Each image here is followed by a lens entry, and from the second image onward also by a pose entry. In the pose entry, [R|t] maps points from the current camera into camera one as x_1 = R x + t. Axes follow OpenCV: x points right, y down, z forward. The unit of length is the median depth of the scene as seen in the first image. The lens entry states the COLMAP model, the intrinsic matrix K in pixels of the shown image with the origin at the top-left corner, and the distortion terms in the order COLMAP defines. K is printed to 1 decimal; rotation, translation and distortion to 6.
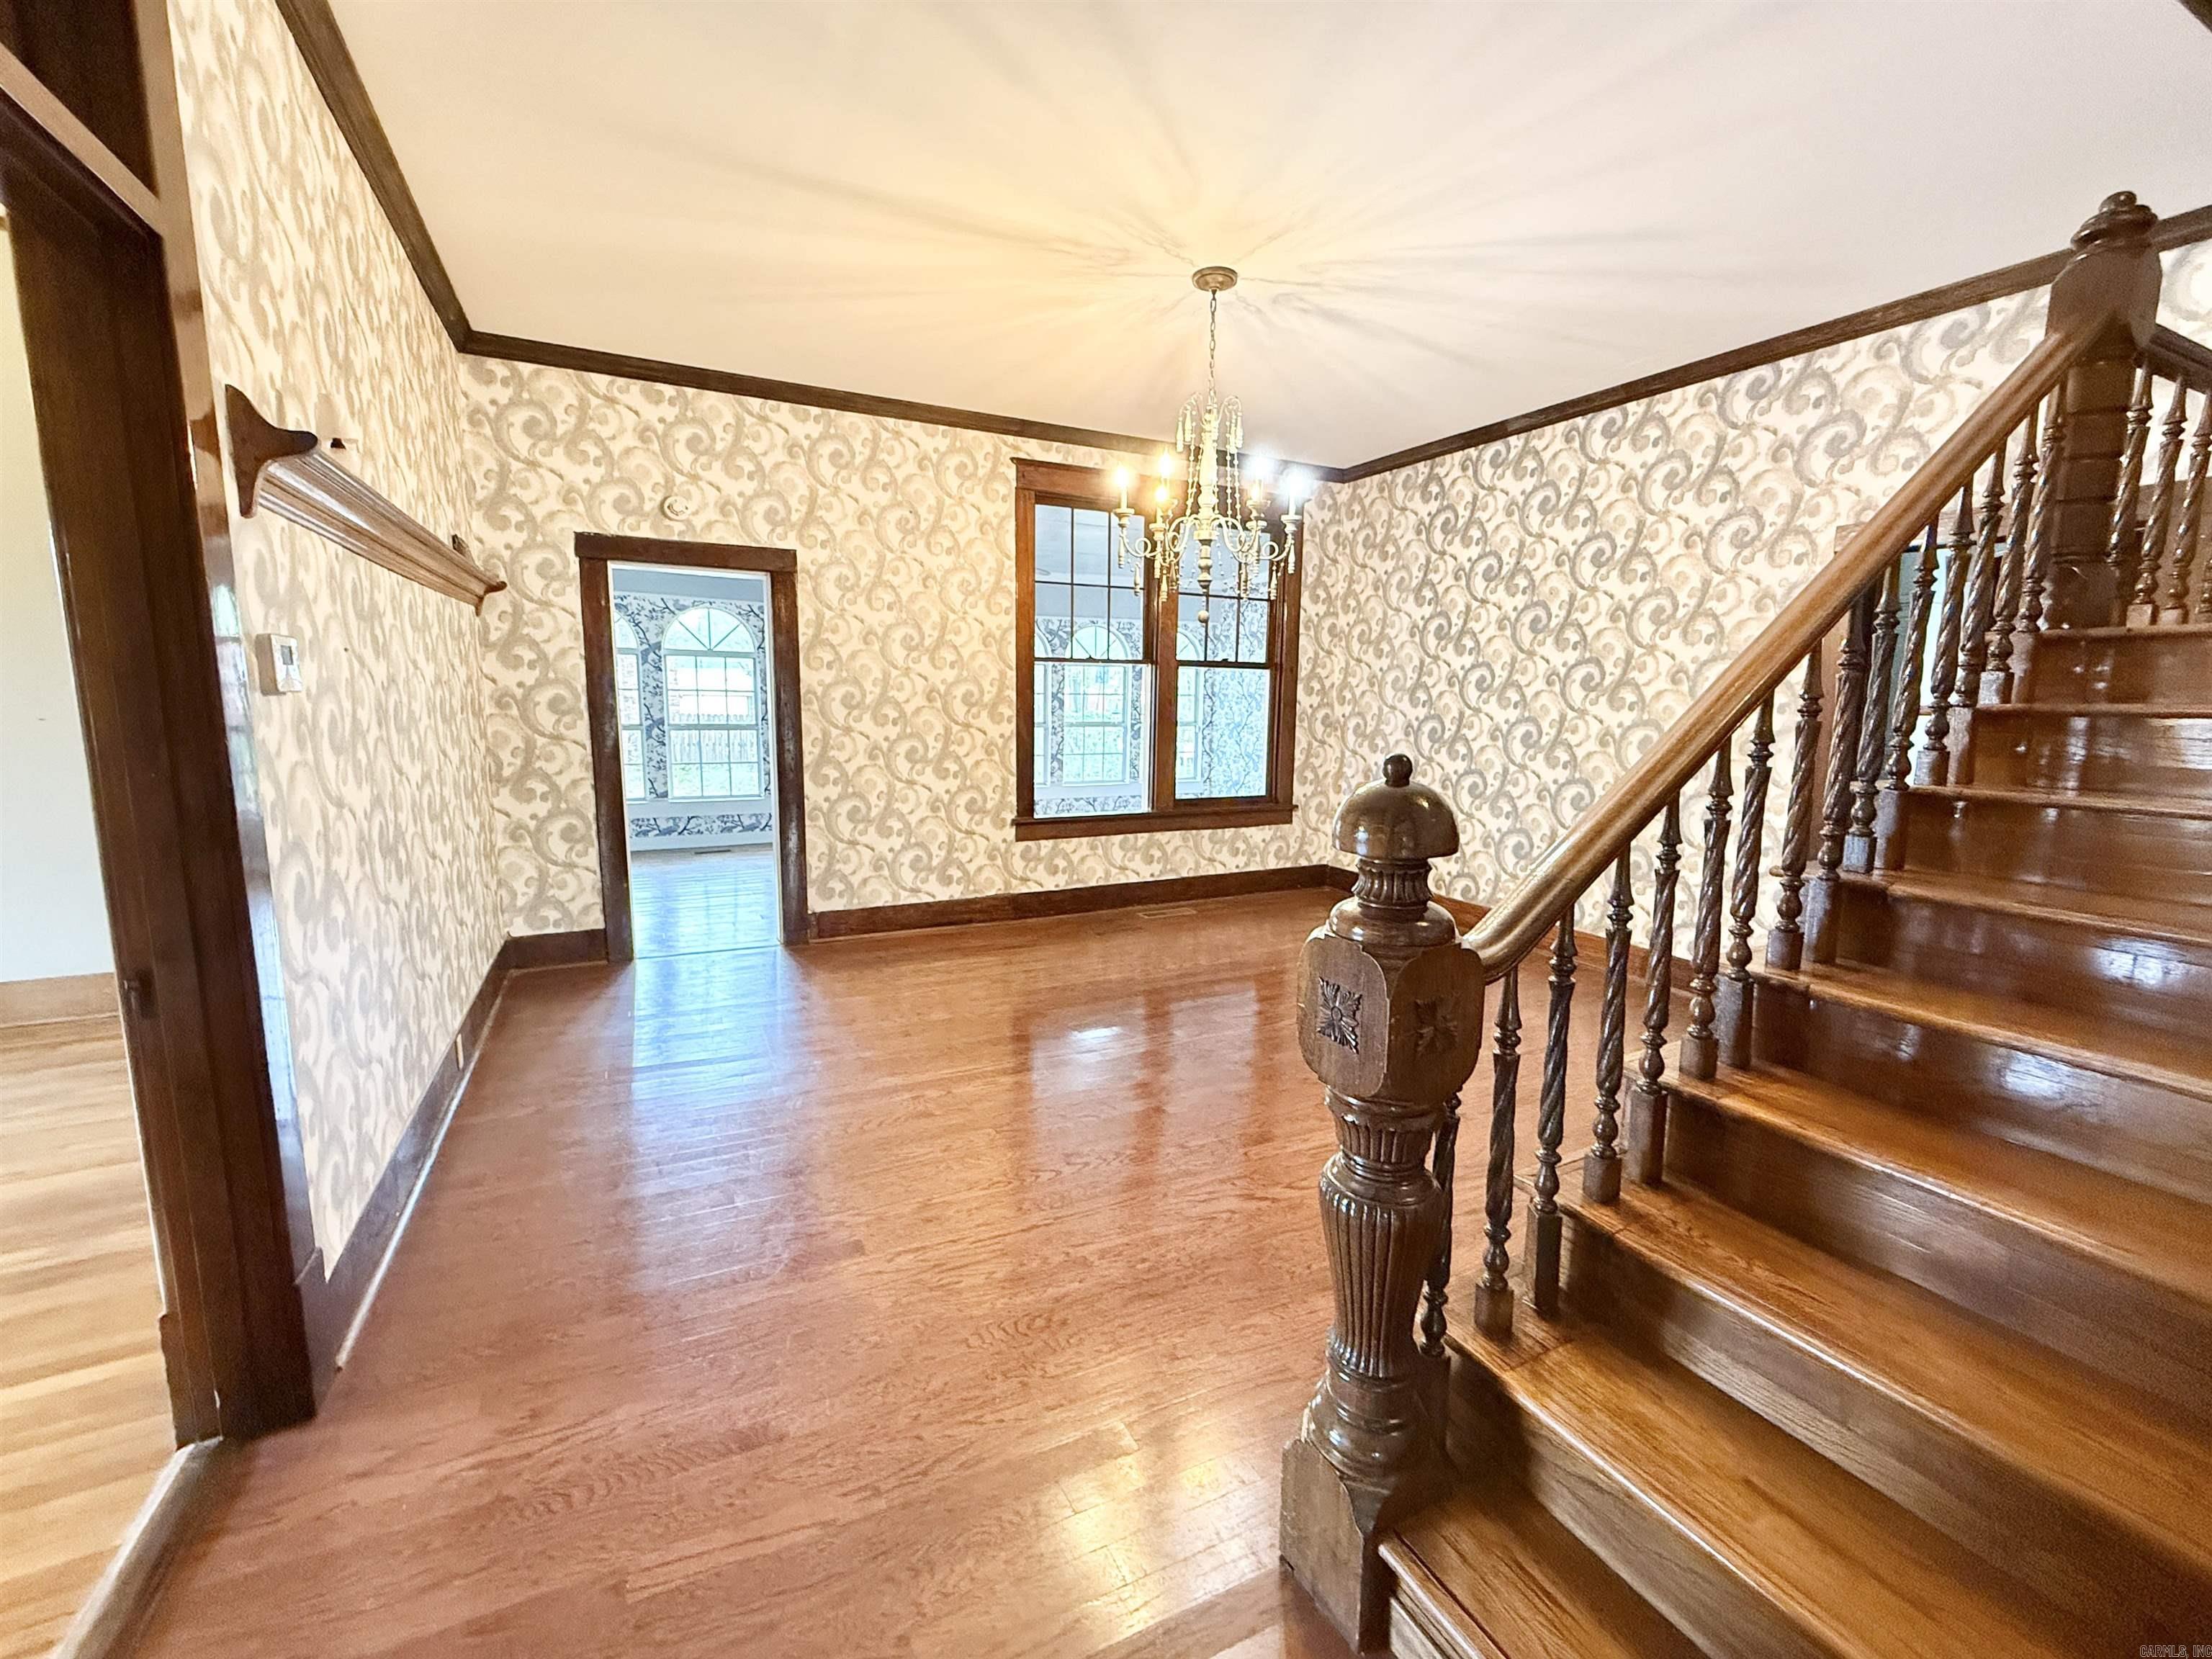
lens RADIAL K [[917.1, 0, 1103.1], [0, 917.1, 826.3], [0, 0, 1]] dist [0.000022, -0.000992]
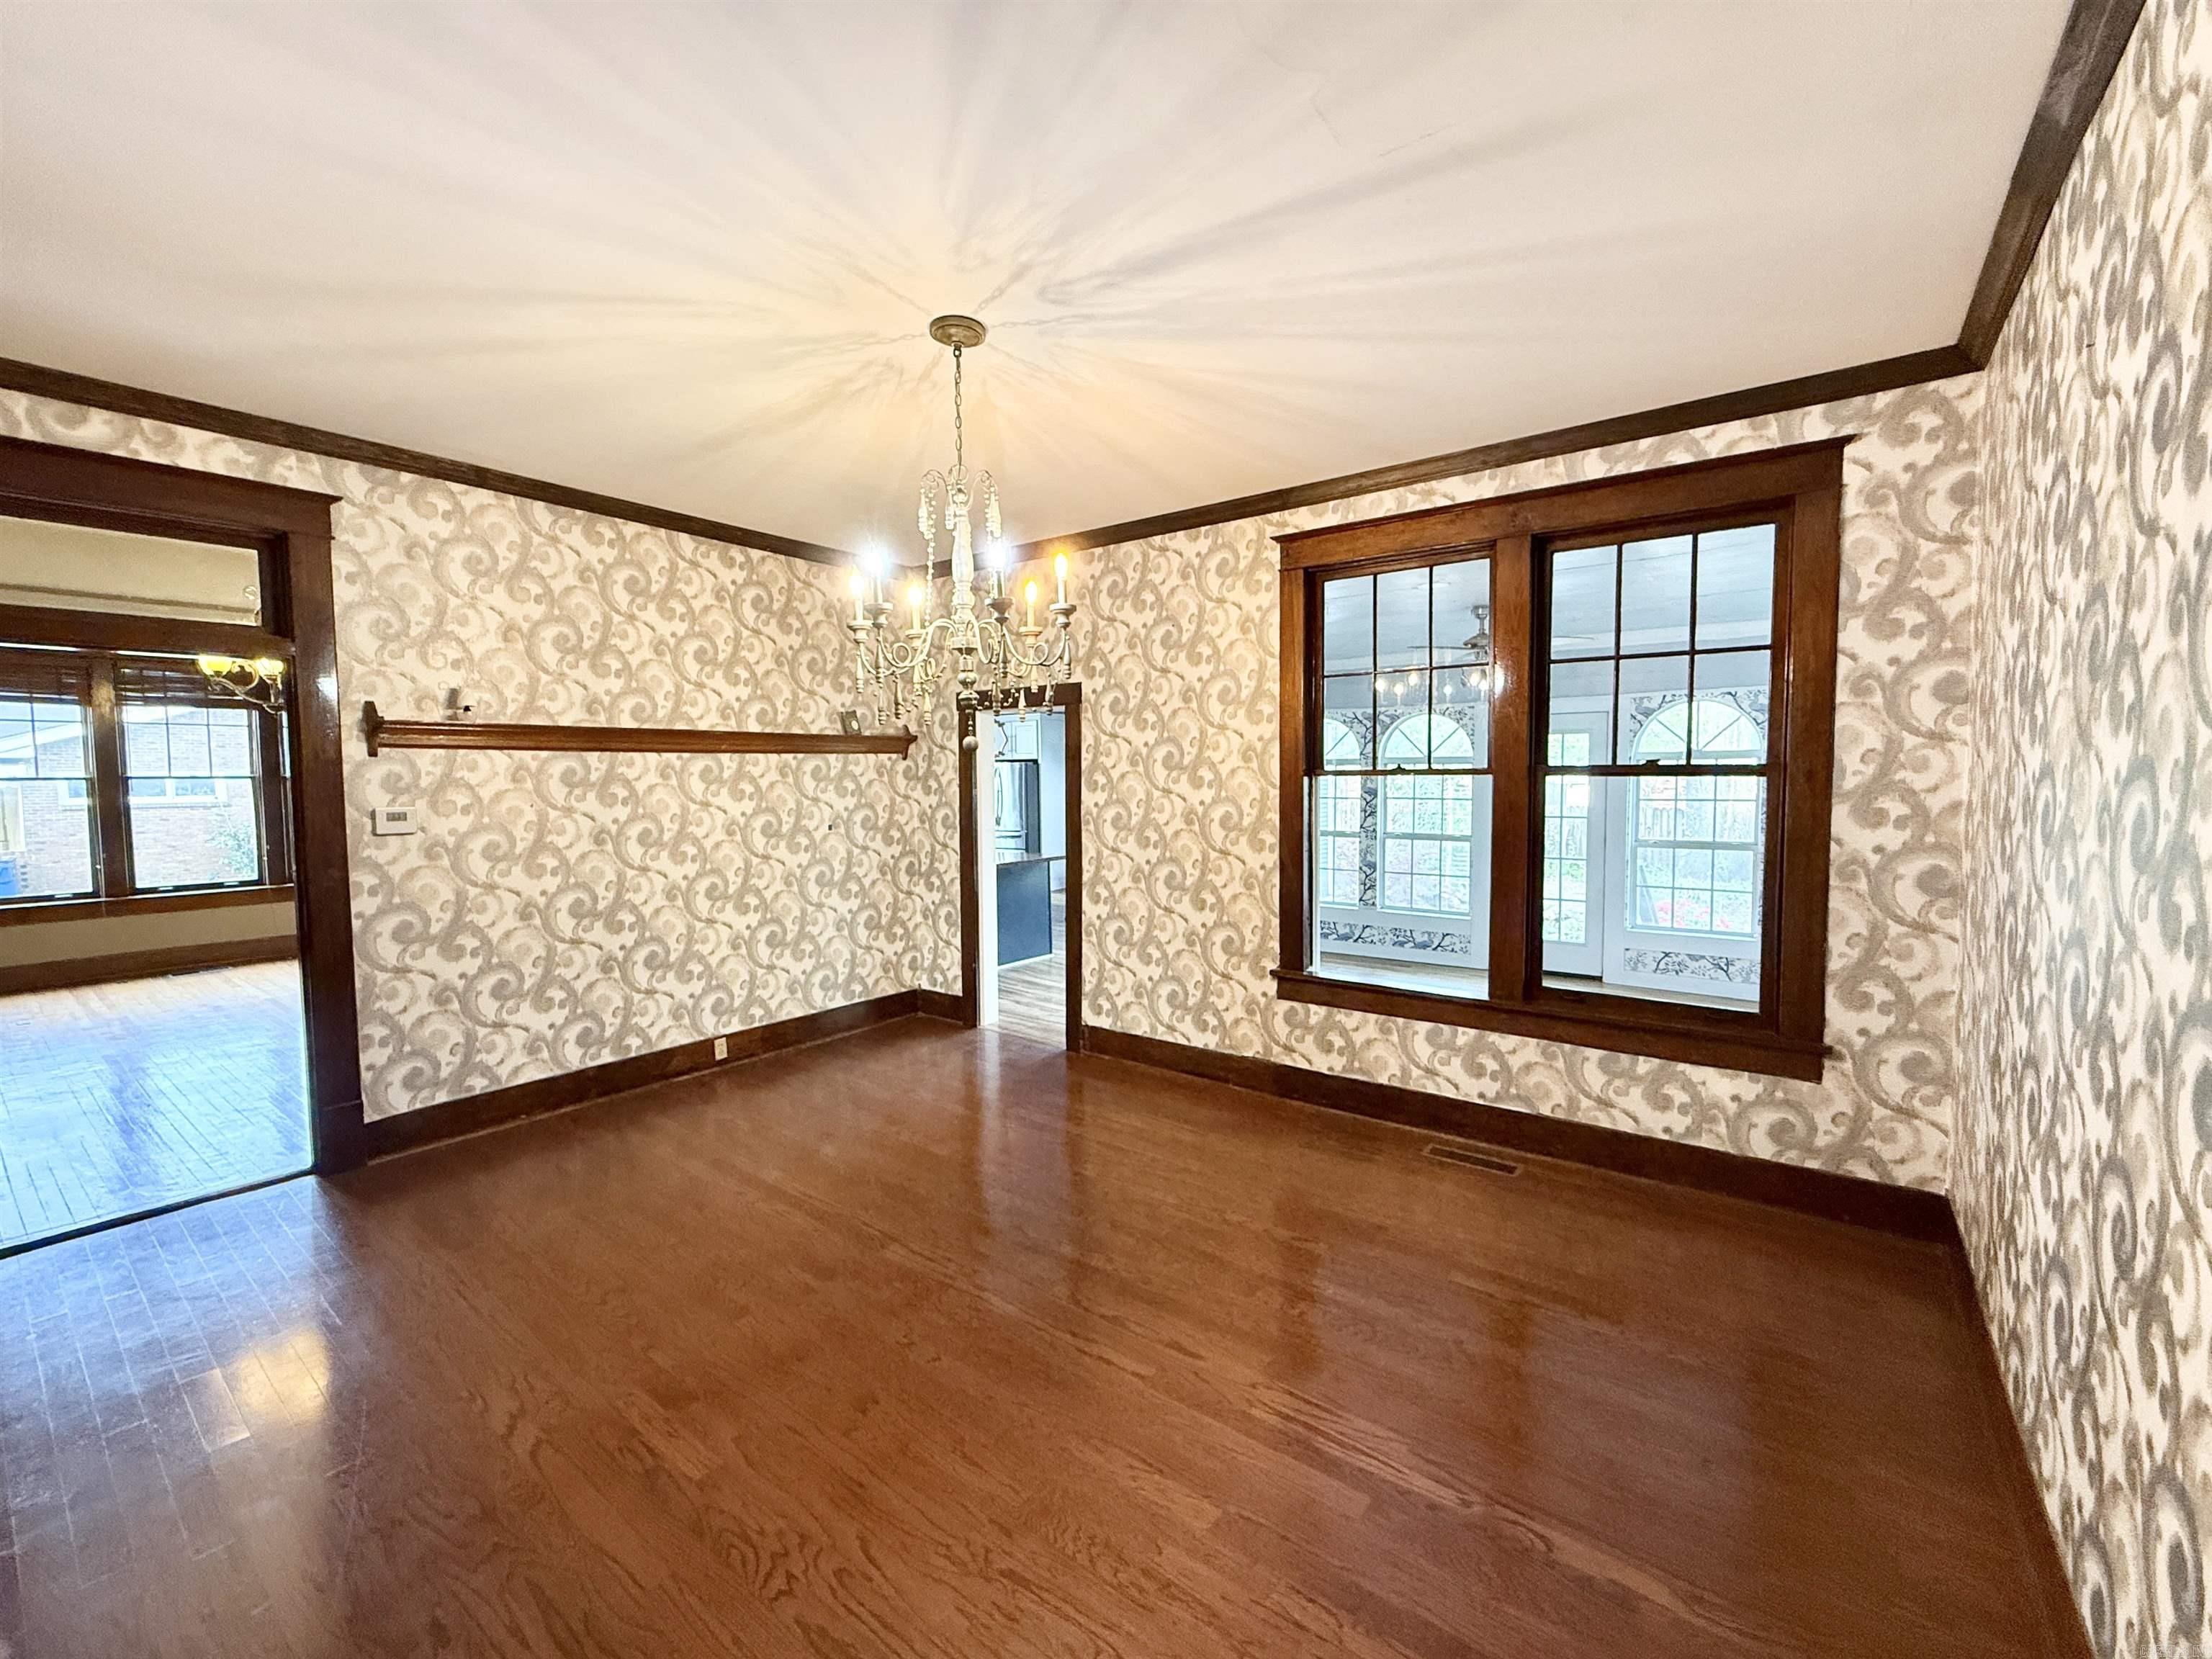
lens RADIAL K [[917.1, 0, 1103.1], [0, 917.1, 826.3], [0, 0, 1]] dist [0.000022, -0.000992]
pose [[0.435183, 0.033927, -0.899703, 0.571453], [-0.116312, 0.993035, -0.018814, -0.102962], [0.892797, 0.112834, 0.436098, 0.506248]]
